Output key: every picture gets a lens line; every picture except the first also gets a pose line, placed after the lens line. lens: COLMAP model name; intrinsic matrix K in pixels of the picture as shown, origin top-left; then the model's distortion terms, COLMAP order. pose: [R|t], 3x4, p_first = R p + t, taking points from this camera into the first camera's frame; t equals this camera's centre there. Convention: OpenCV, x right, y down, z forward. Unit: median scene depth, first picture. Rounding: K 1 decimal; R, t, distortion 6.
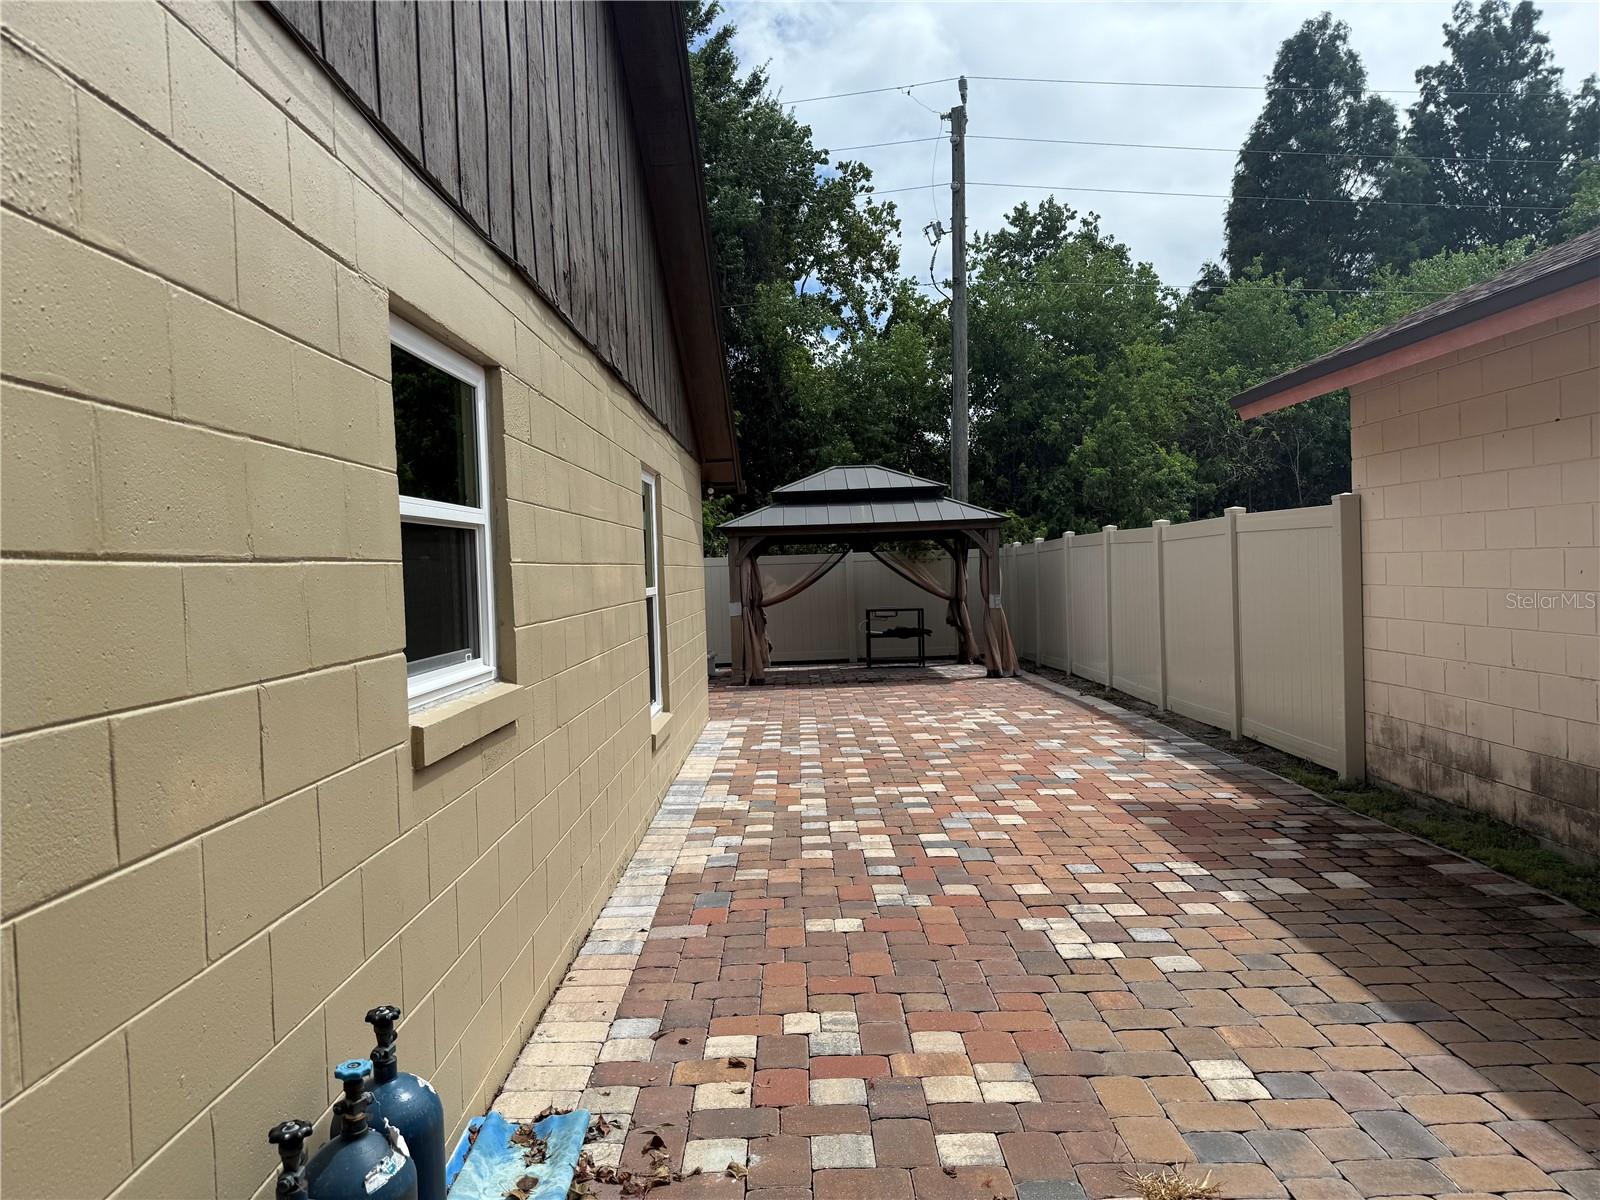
lens RADIAL K [[1097.6, 0, 800.0], [0, 1097.6, 600.0], [0, 0, 1]] dist [-0.046178, -0.001306]
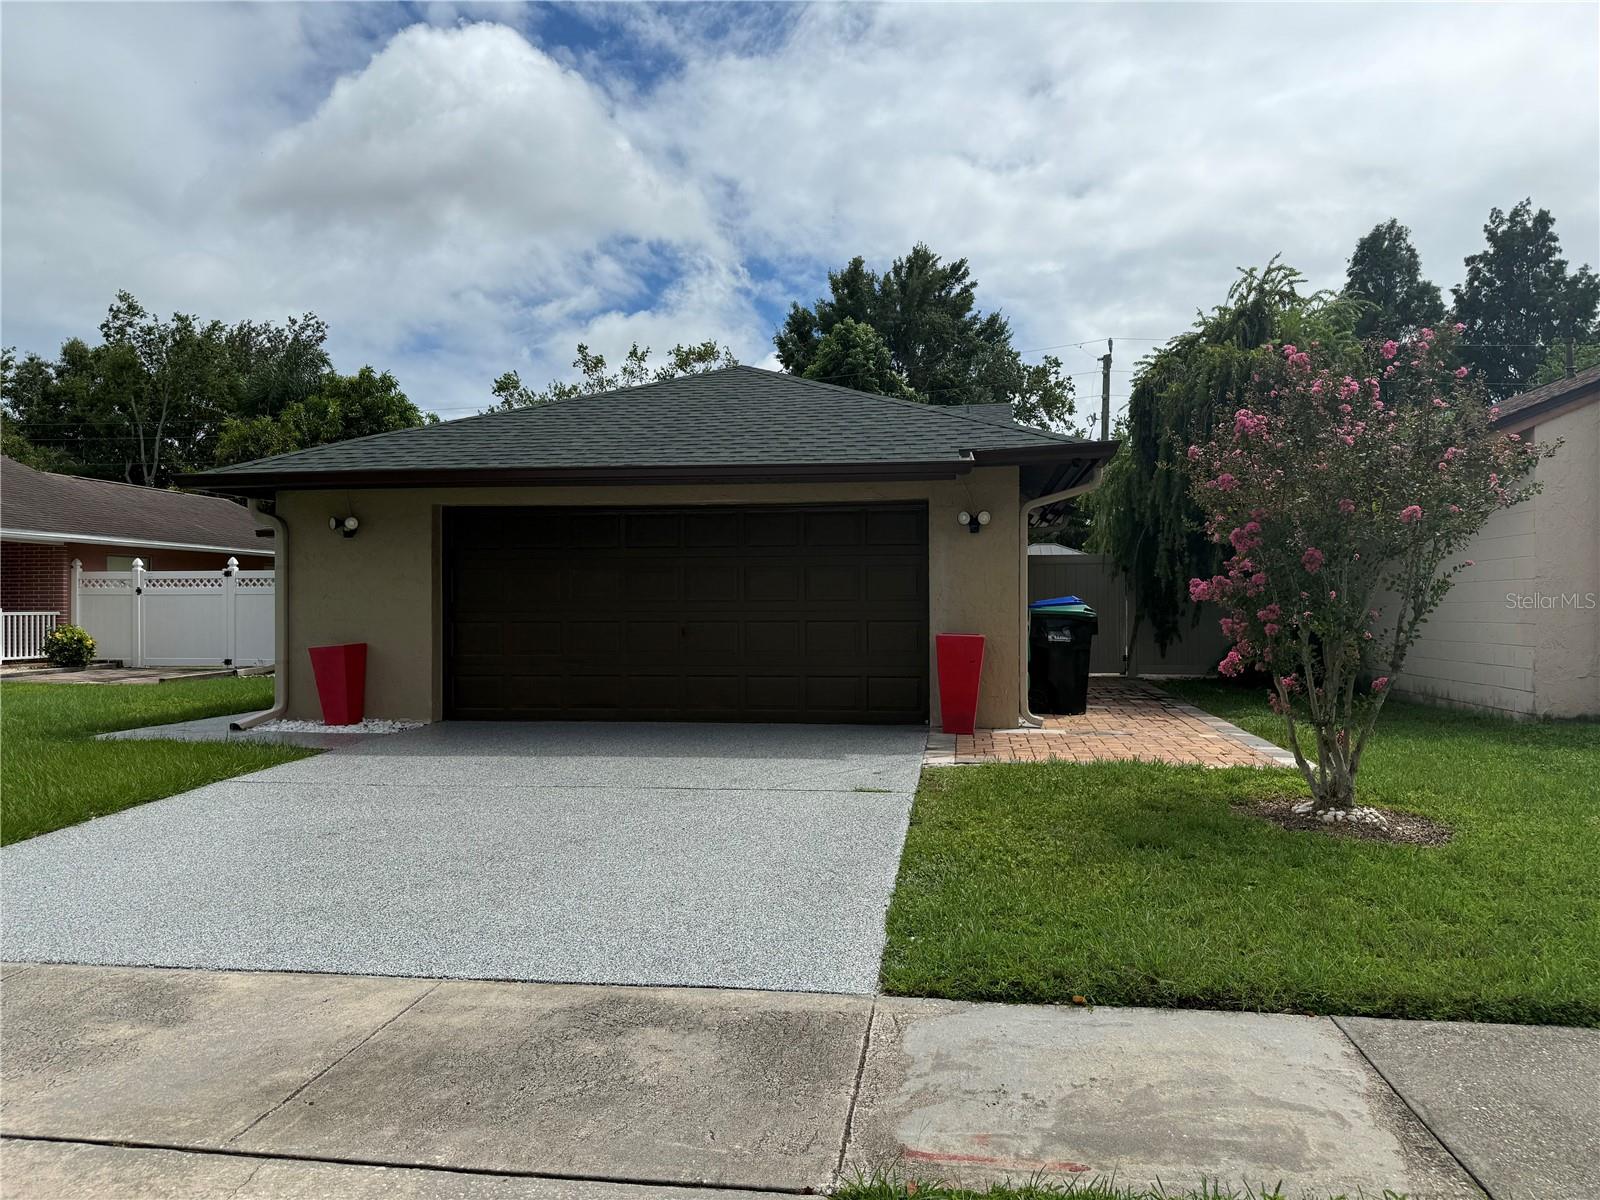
lens RADIAL K [[1108.6, 0, 800.0], [0, 1108.6, 600.0], [0, 0, 1]] dist [0.182788, -0.156655]
pose [[0.989666, 0.026284, -0.140965, -0.062741], [-0.035800, 0.997217, -0.065396, 0.089141], [0.138854, 0.069767, 0.987852, -0.632913]]
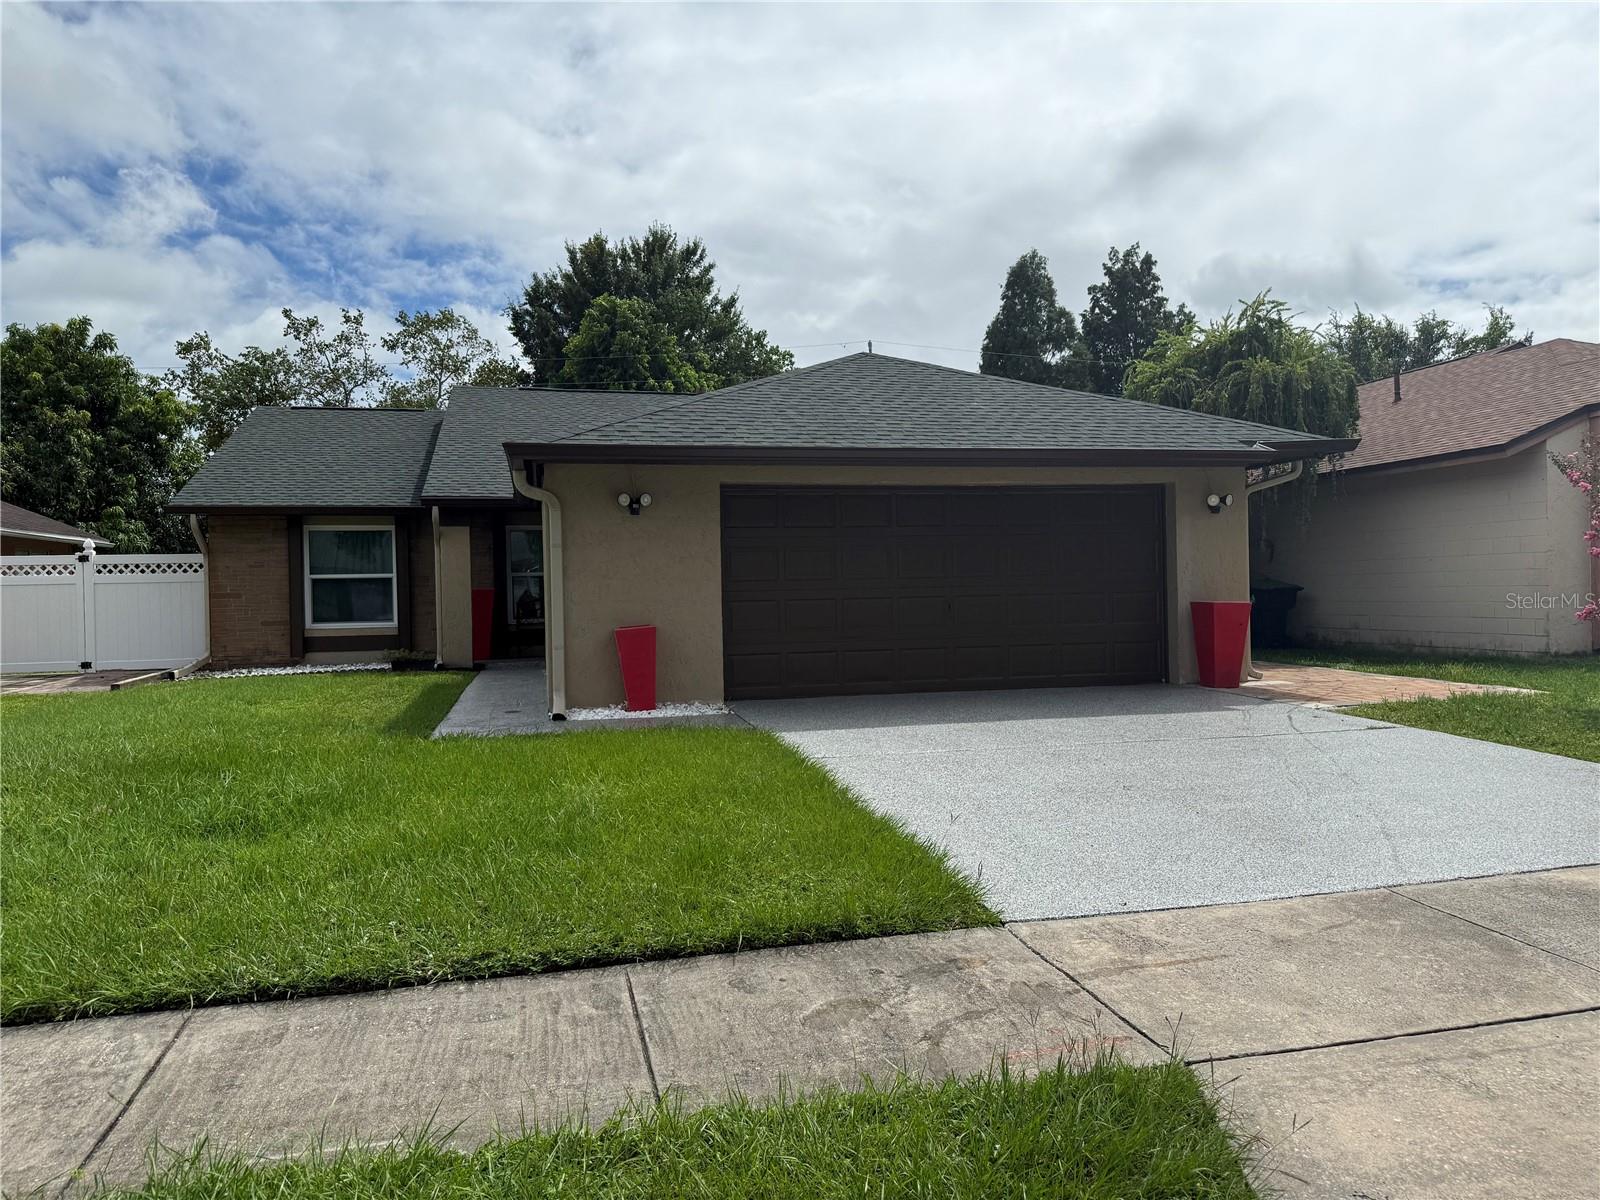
lens RADIAL K [[1152.3, 0, 808.9], [0, 1152.3, 622.1], [0, 0, 1]] dist [0.051428, 0.001289]
pose [[0.970810, 0.004217, 0.239812, -0.285021], [0.005934, 0.999117, -0.041591, 0.098018], [-0.239775, 0.041800, 0.969928, -0.648928]]
